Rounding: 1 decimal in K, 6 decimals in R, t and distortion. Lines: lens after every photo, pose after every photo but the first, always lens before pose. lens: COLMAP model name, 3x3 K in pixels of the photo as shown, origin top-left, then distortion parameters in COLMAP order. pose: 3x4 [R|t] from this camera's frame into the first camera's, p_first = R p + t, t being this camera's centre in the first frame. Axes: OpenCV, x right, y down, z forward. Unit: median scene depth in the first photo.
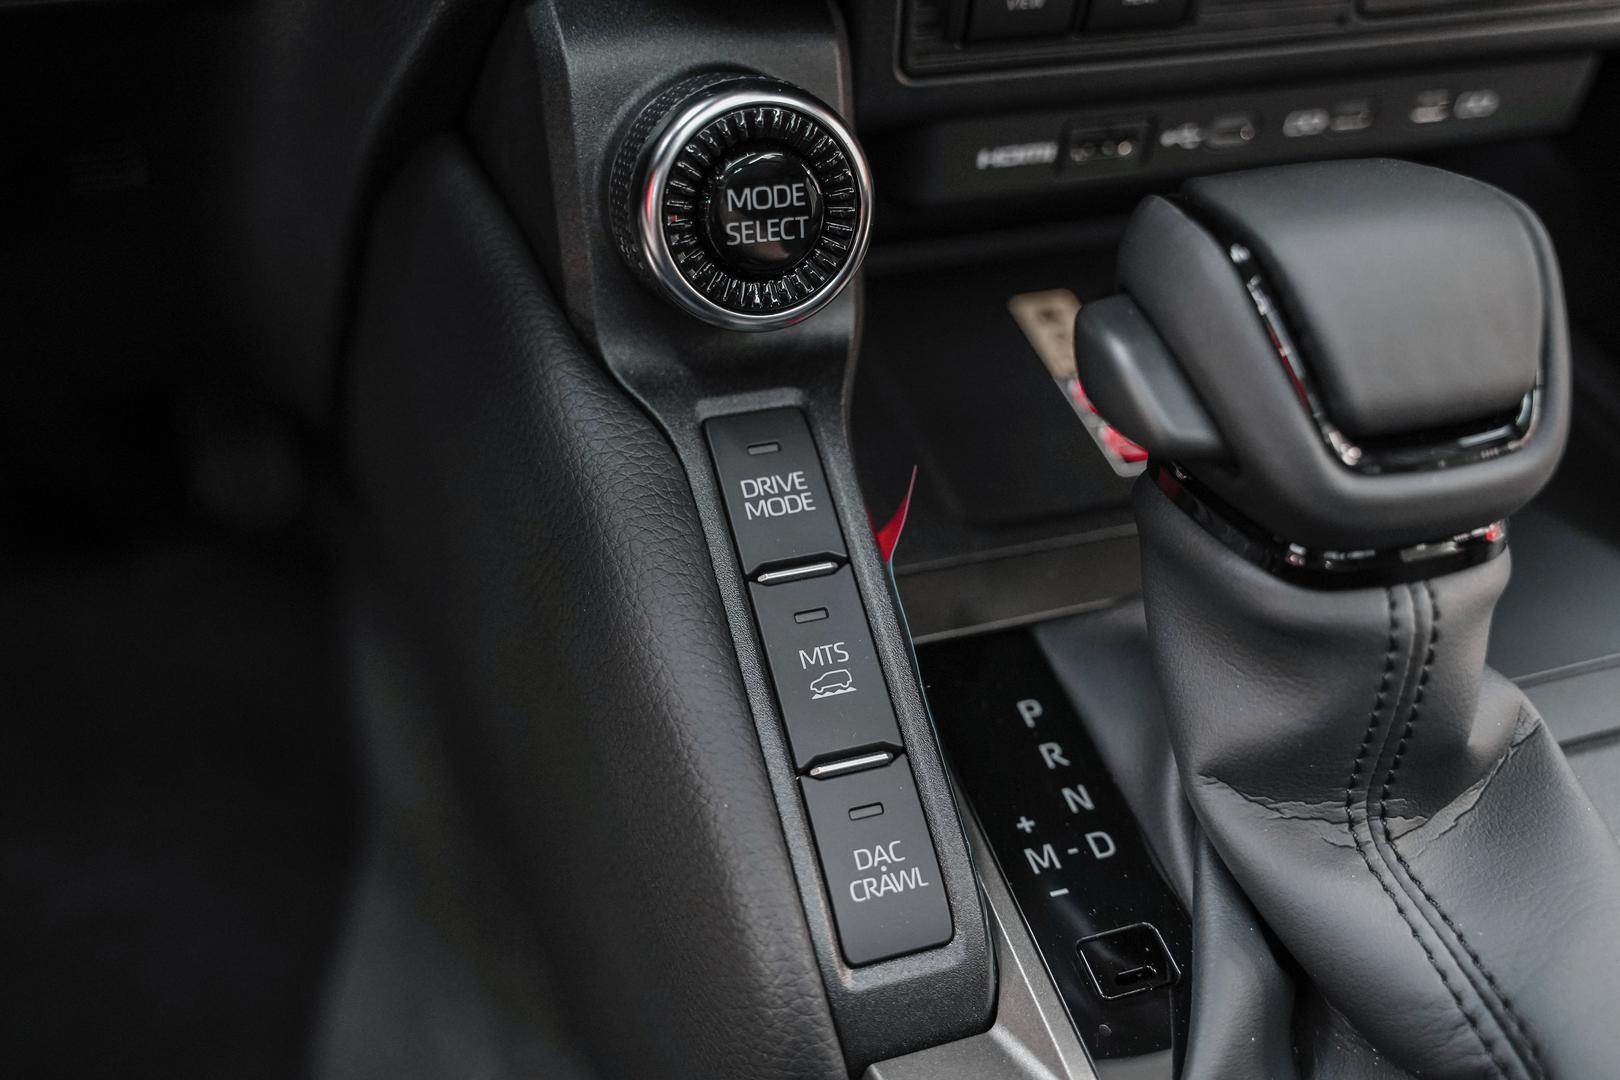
lens RADIAL K [[1631.1, 0, 810.0], [0, 1631.1, 540.0], [0, 0, 1]] dist [0.011238, 0.005126]
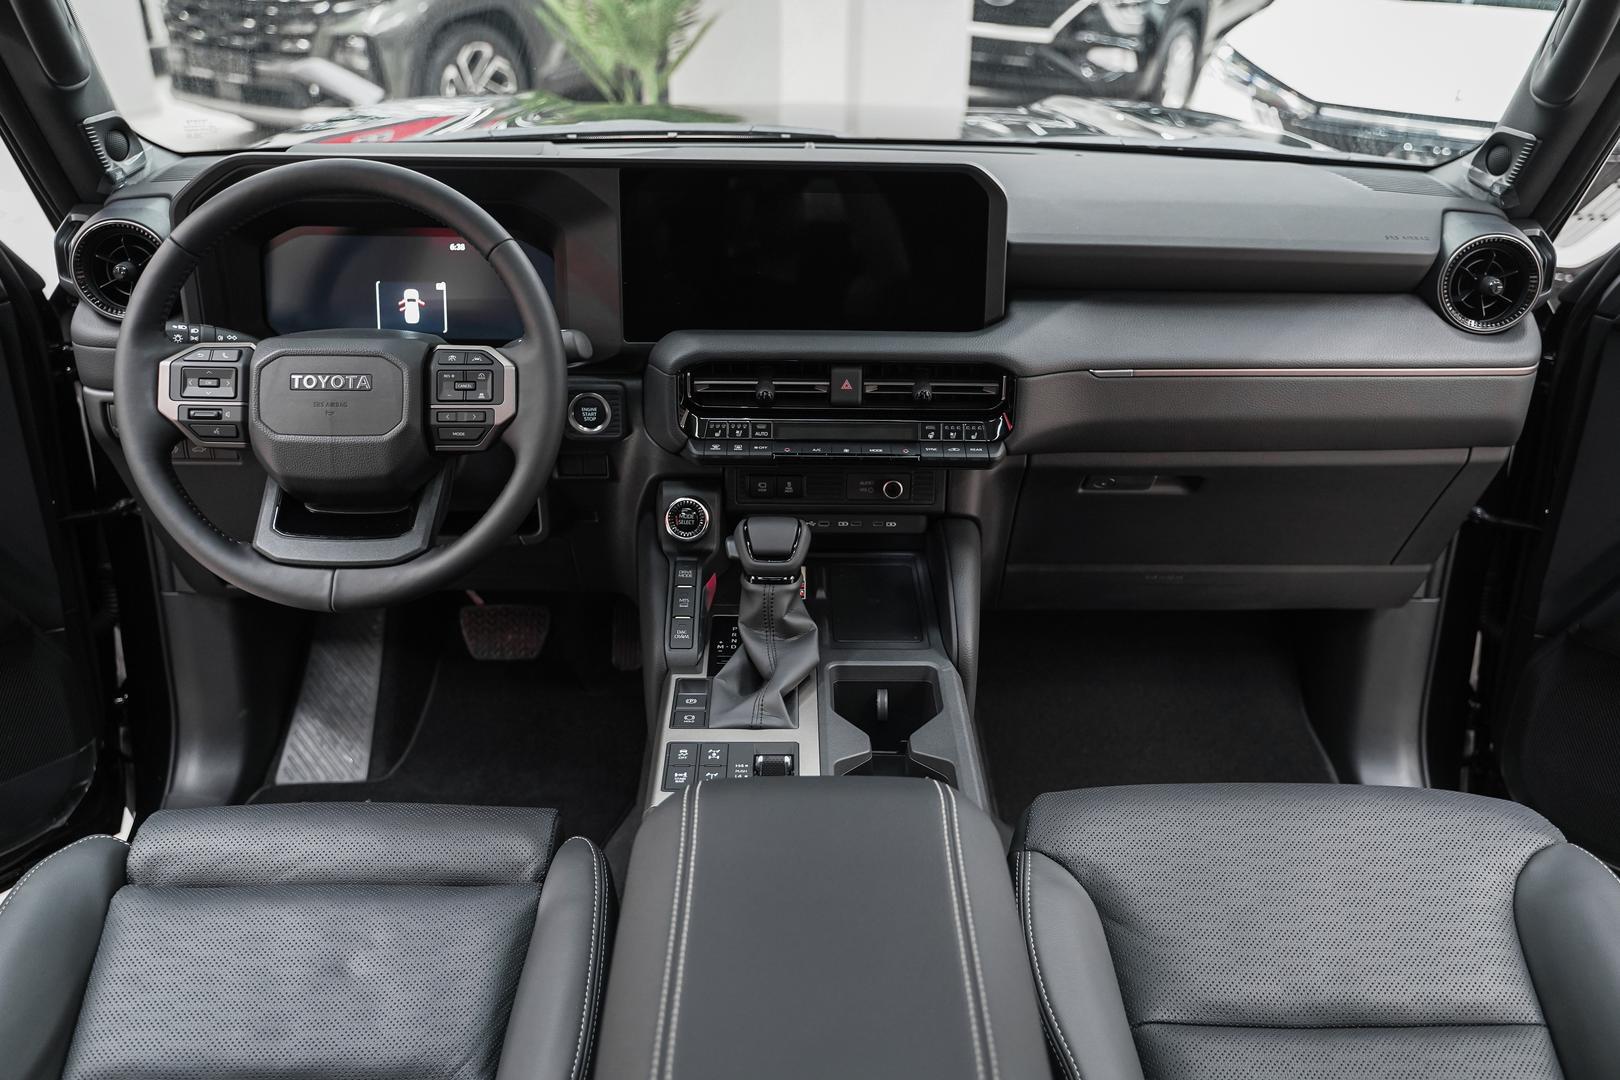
lens RADIAL K [[1368.4, 0, 803.6], [0, 1368.4, 508.1], [0, 0, 1]] dist [-0.004973, 0.003155]
pose [[0.950089, 0.070470, -0.303916, 1.698825], [-0.168358, 0.935946, -0.309292, 1.095421], [0.262654, 0.345021, 0.901096, -2.986719]]
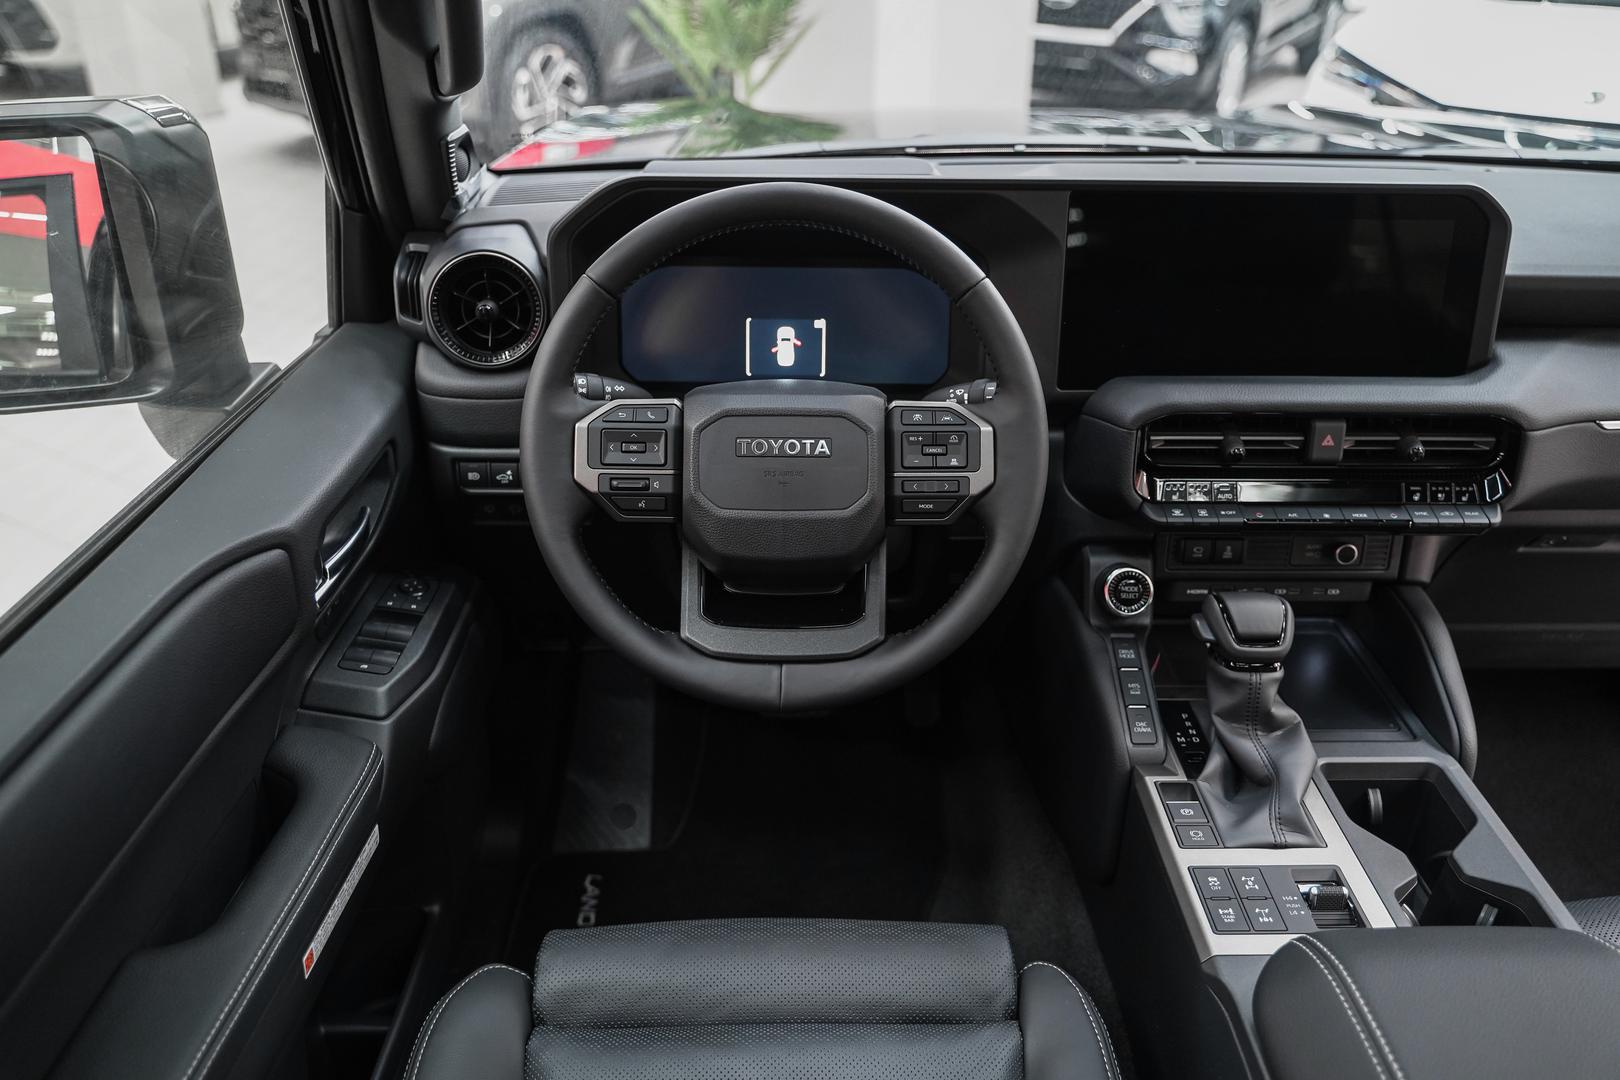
lens RADIAL K [[1308.5, 0, 810.0], [0, 1308.5, 540.0], [0, 0, 1]] dist [-0.004145, 0.005775]
pose [[0.952548, 0.076117, -0.294718, 0.195391], [-0.161994, 0.946492, -0.279124, 0.866080], [0.257703, 0.313622, 0.913910, -2.765277]]
